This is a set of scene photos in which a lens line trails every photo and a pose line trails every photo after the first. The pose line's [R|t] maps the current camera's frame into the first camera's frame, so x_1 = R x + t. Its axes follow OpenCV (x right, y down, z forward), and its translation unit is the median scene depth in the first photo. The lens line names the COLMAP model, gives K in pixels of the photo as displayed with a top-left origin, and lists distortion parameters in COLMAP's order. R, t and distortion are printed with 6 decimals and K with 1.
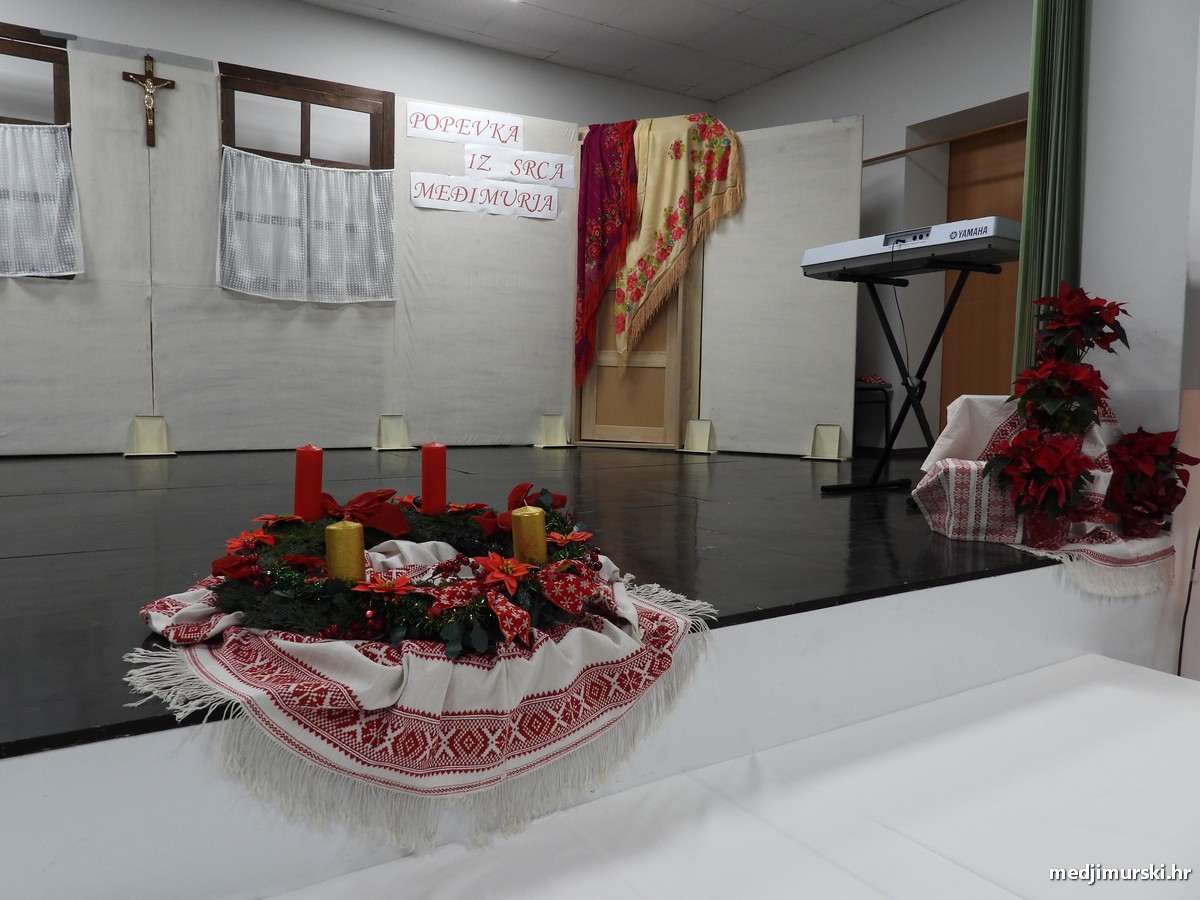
lens RADIAL K [[859.7, 0, 600.0], [0, 859.7, 450.0], [0, 0, 1]] dist [-0.009539, -0.000822]
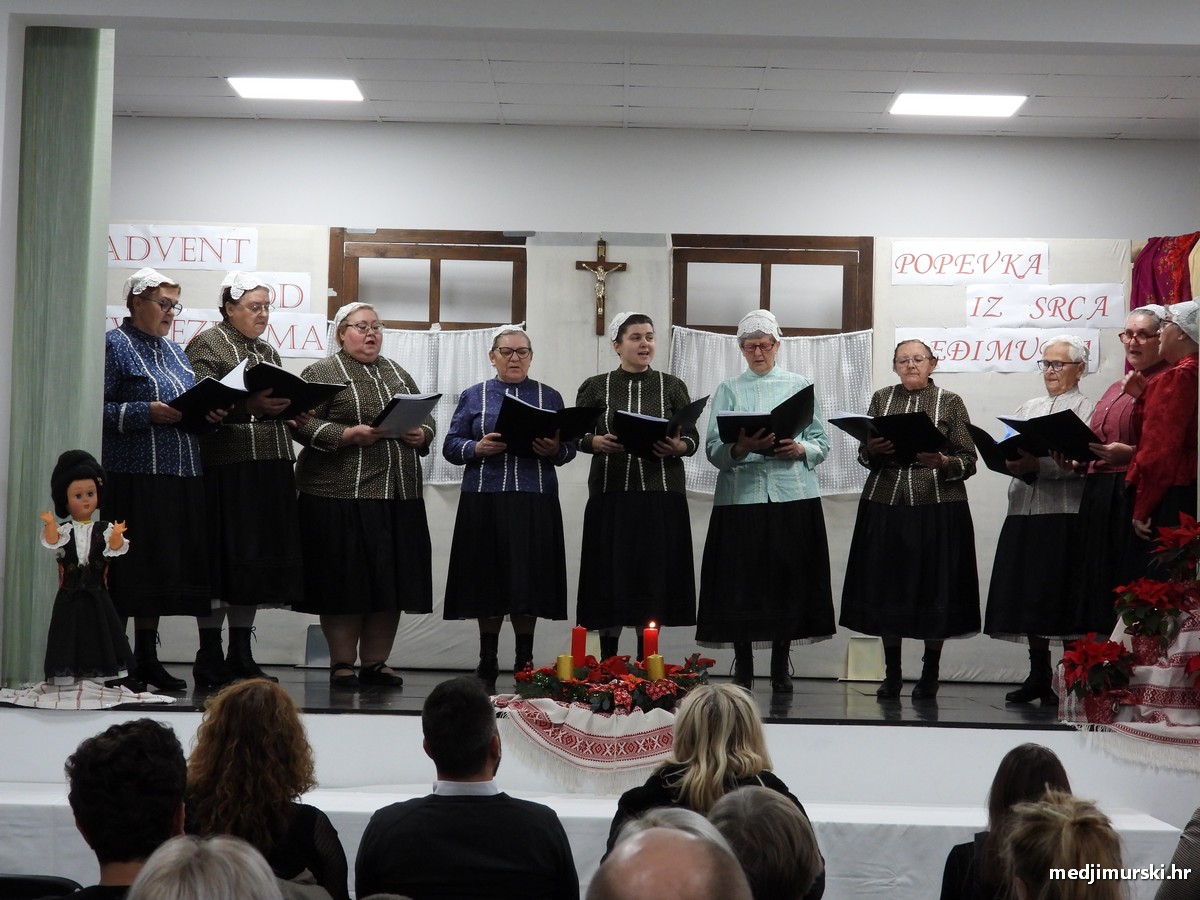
lens RADIAL K [[3084.1, 0, 600.0], [0, 3084.1, 450.0], [0, 0, 1]] dist [0.009394, -0.186941]
pose [[0.840929, -0.018894, -0.540816, 1.071670], [-0.050838, 0.992212, -0.113713, 0.120699], [0.538753, 0.123118, 0.833419, -1.478190]]
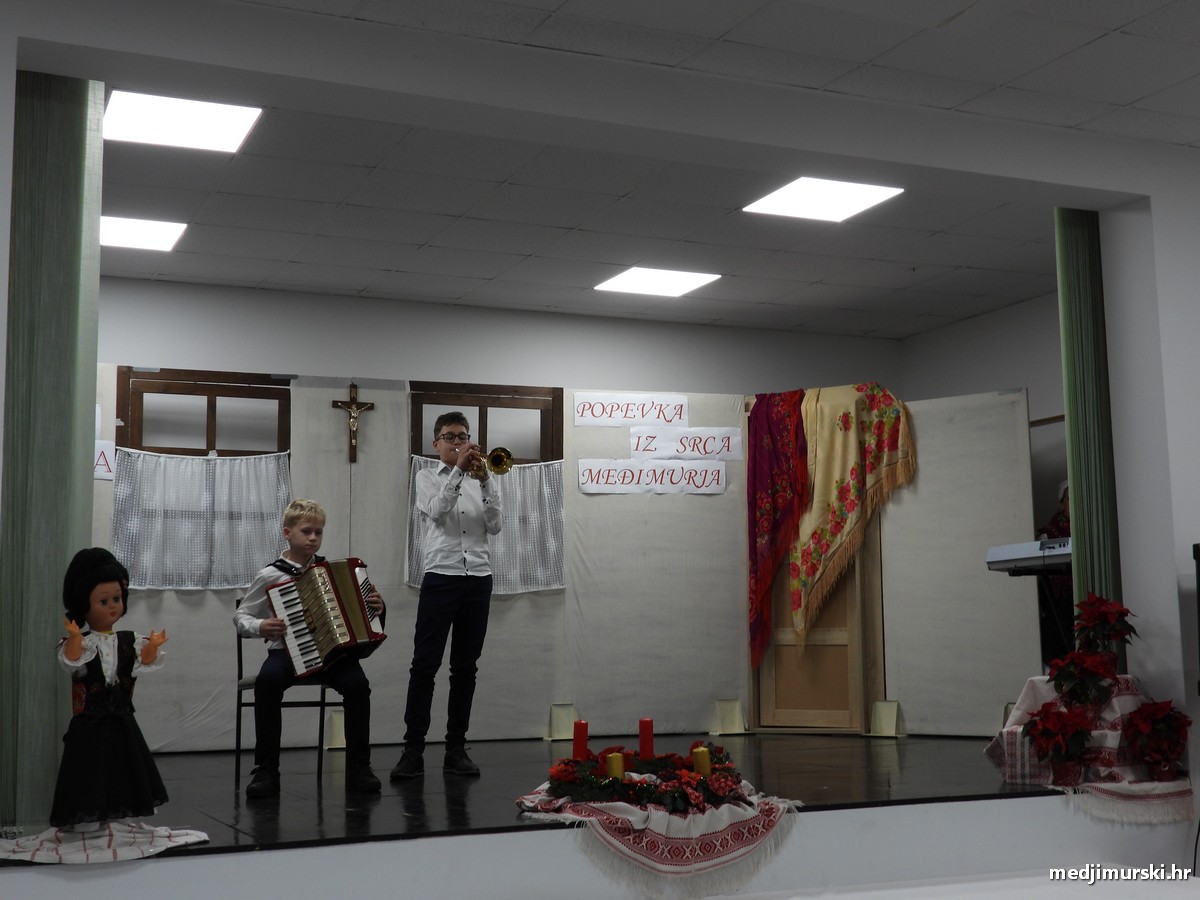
lens RADIAL K [[1556.4, 0, 600.0], [0, 1556.4, 450.0], [0, 0, 1]] dist [0.001592, -0.005370]
pose [[0.988454, -0.047802, -0.143784, 0.068312], [0.018322, 0.979677, -0.199743, 0.031086], [0.150410, 0.194802, 0.969241, -0.769178]]
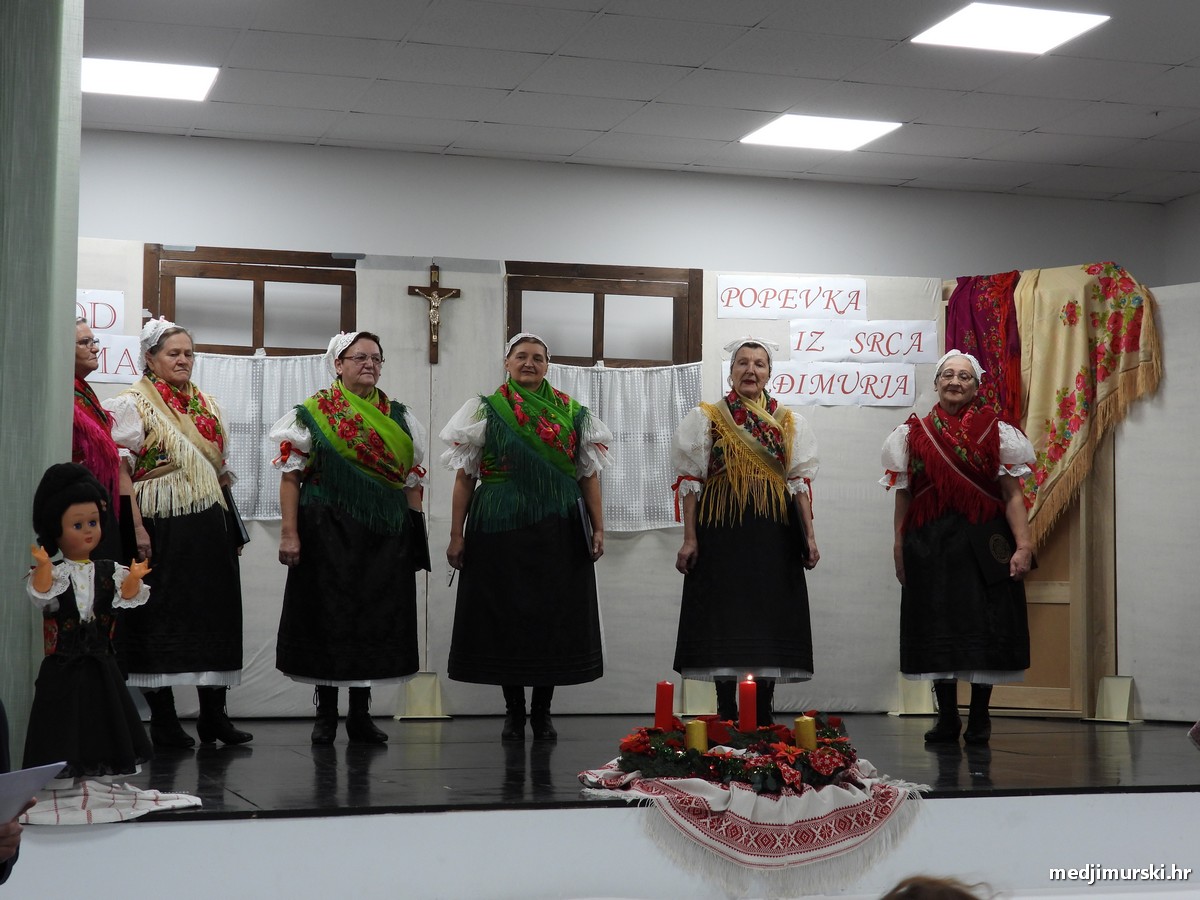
lens RADIAL K [[2094.2, 0, 600.0], [0, 2094.2, 450.0], [0, 0, 1]] dist [0.006773, -0.033824]
pose [[0.964682, -0.031870, -0.261484, 0.171368], [-0.008636, 0.988294, -0.152316, 0.050553], [0.263277, 0.149195, 0.953114, -0.848591]]
